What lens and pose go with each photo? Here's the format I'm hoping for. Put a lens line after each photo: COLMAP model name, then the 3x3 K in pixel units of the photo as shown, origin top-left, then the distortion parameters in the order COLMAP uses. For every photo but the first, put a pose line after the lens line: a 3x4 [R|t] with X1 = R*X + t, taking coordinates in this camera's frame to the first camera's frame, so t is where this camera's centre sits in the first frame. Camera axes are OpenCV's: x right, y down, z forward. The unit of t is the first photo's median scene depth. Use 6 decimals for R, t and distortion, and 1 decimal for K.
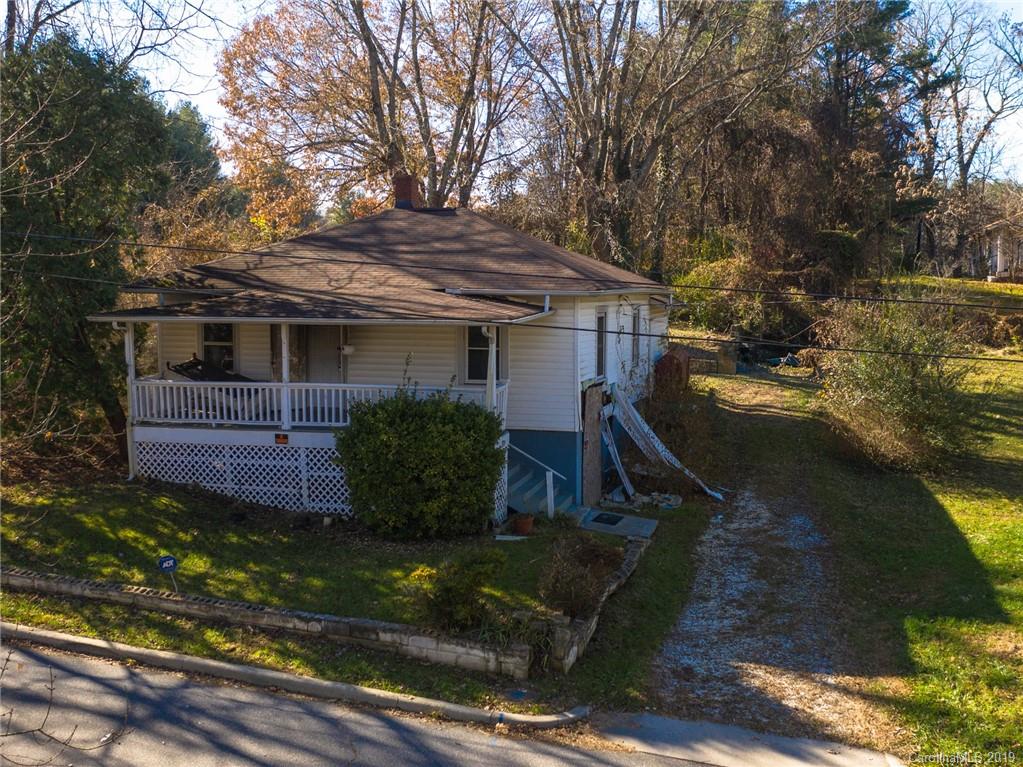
lens RADIAL K [[1087.5, 0, 548.7], [0, 1087.5, 378.9], [0, 0, 1]] dist [-0.015653, 0.000000]
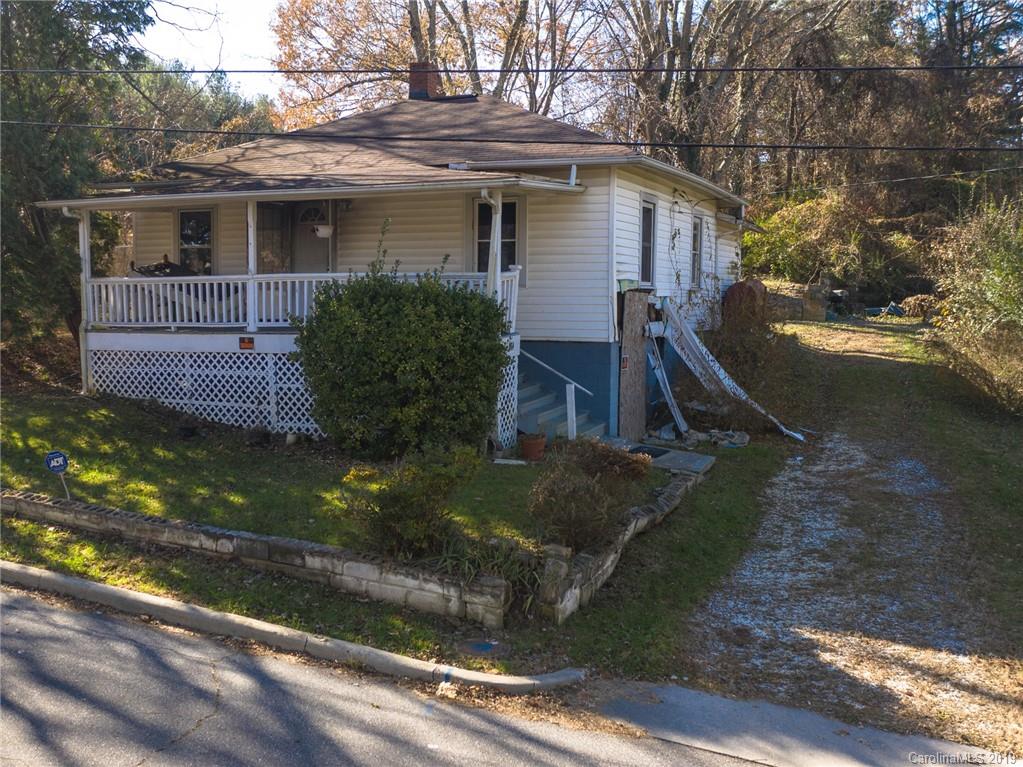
lens RADIAL K [[1087.5, 0, 438.7], [0, 1087.5, 372.0], [0, 0, 1]] dist [-0.015653, 0.000000]
pose [[0.984733, 0.012948, -0.173587, 0.040915], [-0.015220, 0.999815, -0.011768, 0.083214], [0.173403, 0.014230, 0.984748, 0.208809]]
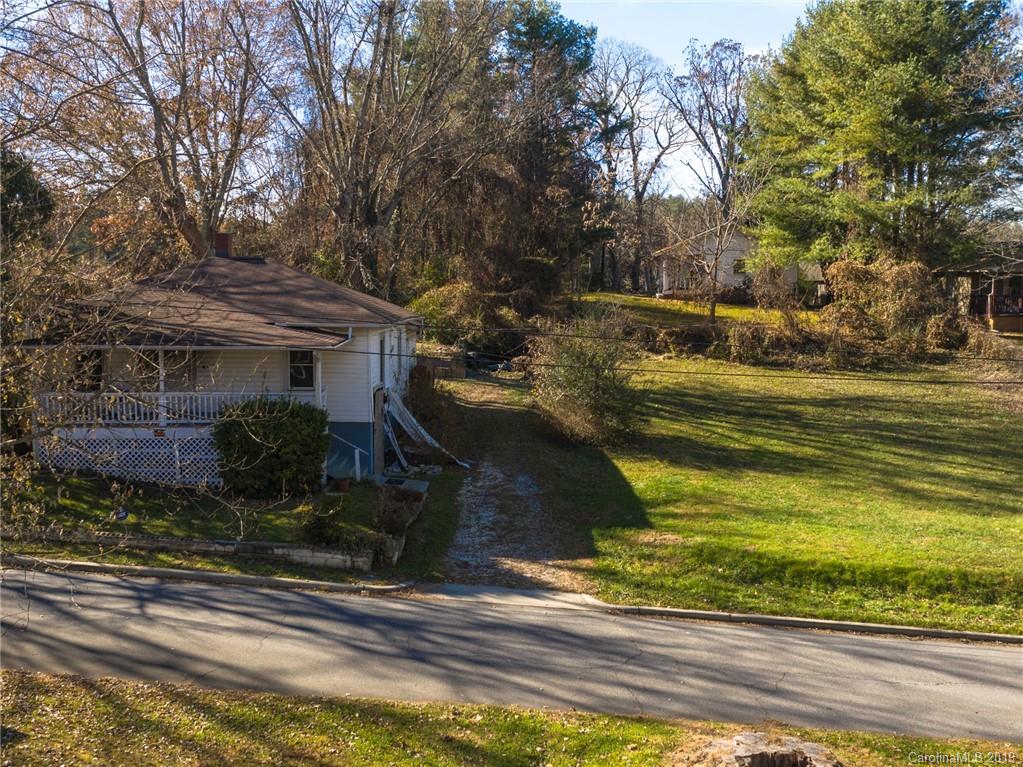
lens RADIAL K [[1087.5, 0, 510.6], [0, 1087.5, 389.9], [0, 0, 1]] dist [-0.015653, 0.000000]
pose [[0.971323, -0.021191, 0.236818, -0.135725], [0.019167, 0.999757, 0.010845, -0.005793], [-0.236990, -0.005994, 0.971494, -0.436575]]
